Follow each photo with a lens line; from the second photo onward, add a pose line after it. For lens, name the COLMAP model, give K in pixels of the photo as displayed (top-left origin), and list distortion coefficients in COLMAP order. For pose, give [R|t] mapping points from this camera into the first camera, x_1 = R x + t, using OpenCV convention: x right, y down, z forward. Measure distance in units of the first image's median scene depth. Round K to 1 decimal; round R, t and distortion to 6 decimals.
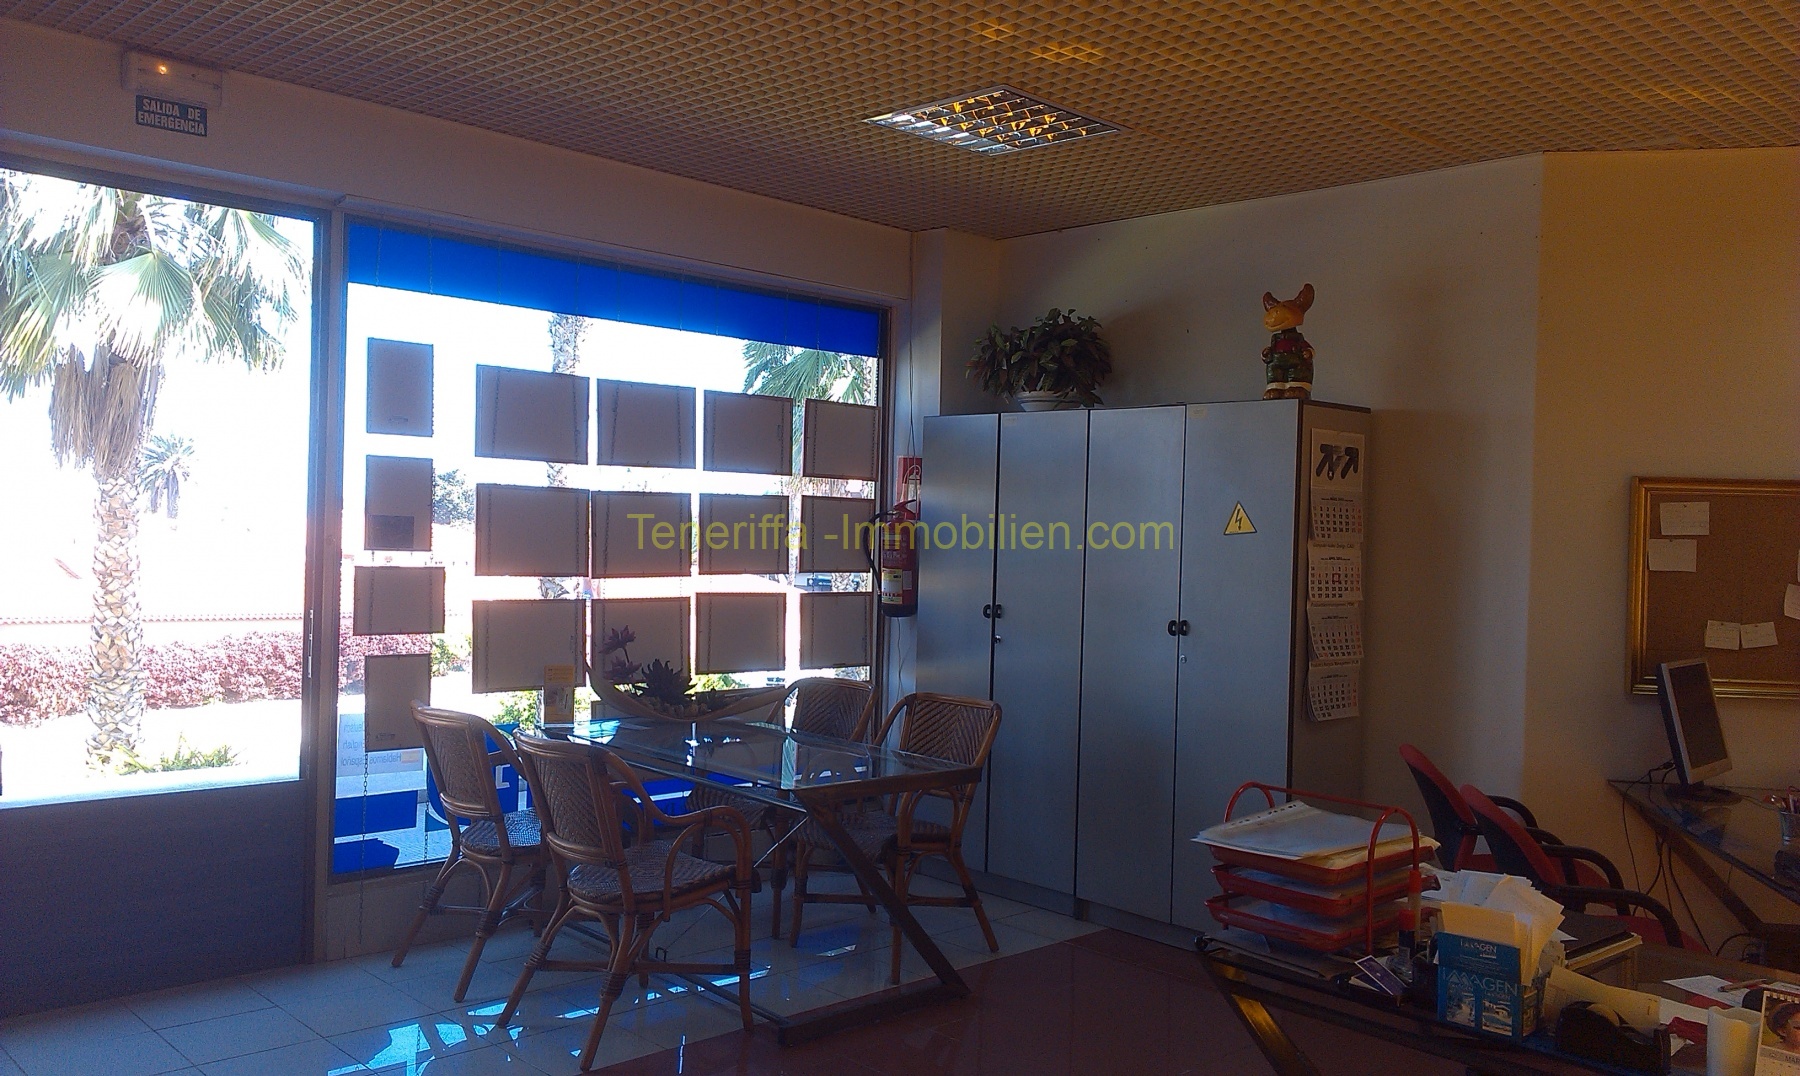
lens RADIAL K [[1439.5, 0, 897.0], [0, 1439.5, 551.7], [0, 0, 1]] dist [-0.002222, -0.001229]
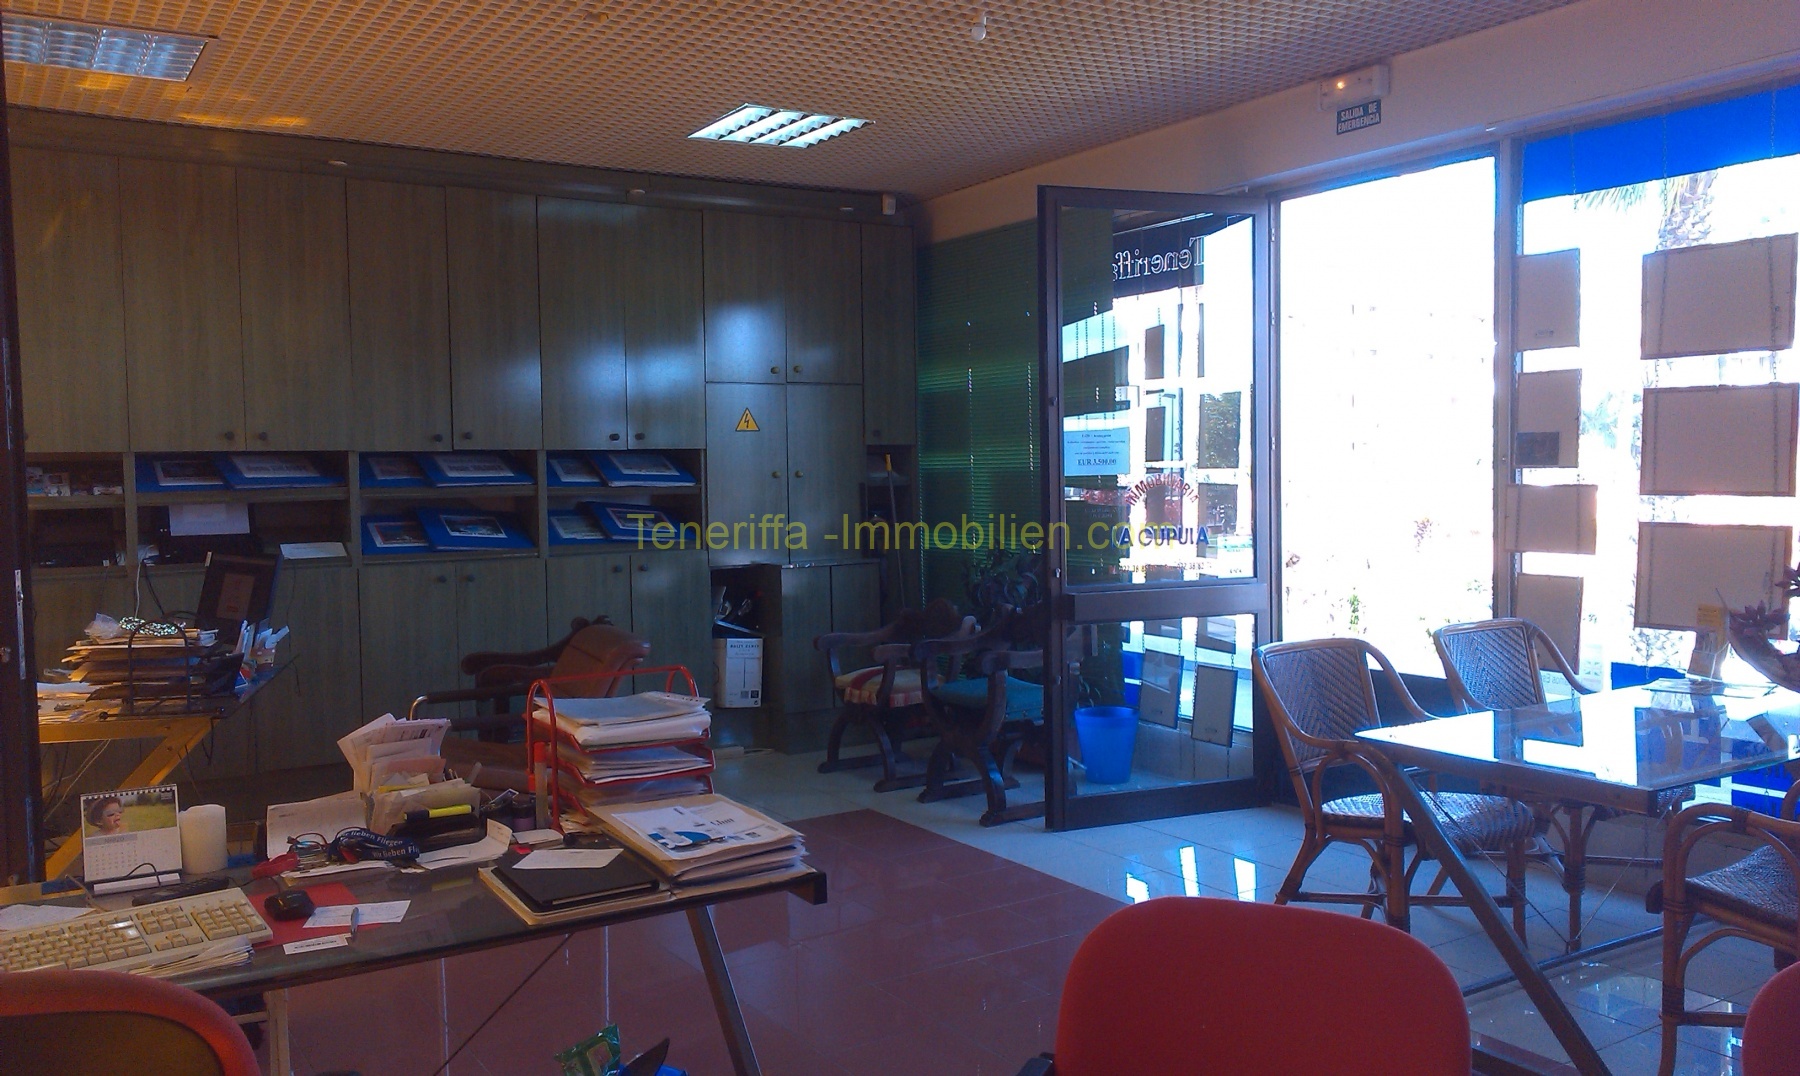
lens RADIAL K [[1439.5, 0, 899.6], [0, 1439.5, 538.3], [0, 0, 1]] dist [-0.002222, -0.001229]
pose [[-0.185651, 0.027073, -0.982243, 1.033708], [-0.000233, 0.999619, 0.027596, 0.030449], [0.982616, 0.005352, -0.185574, 1.111749]]
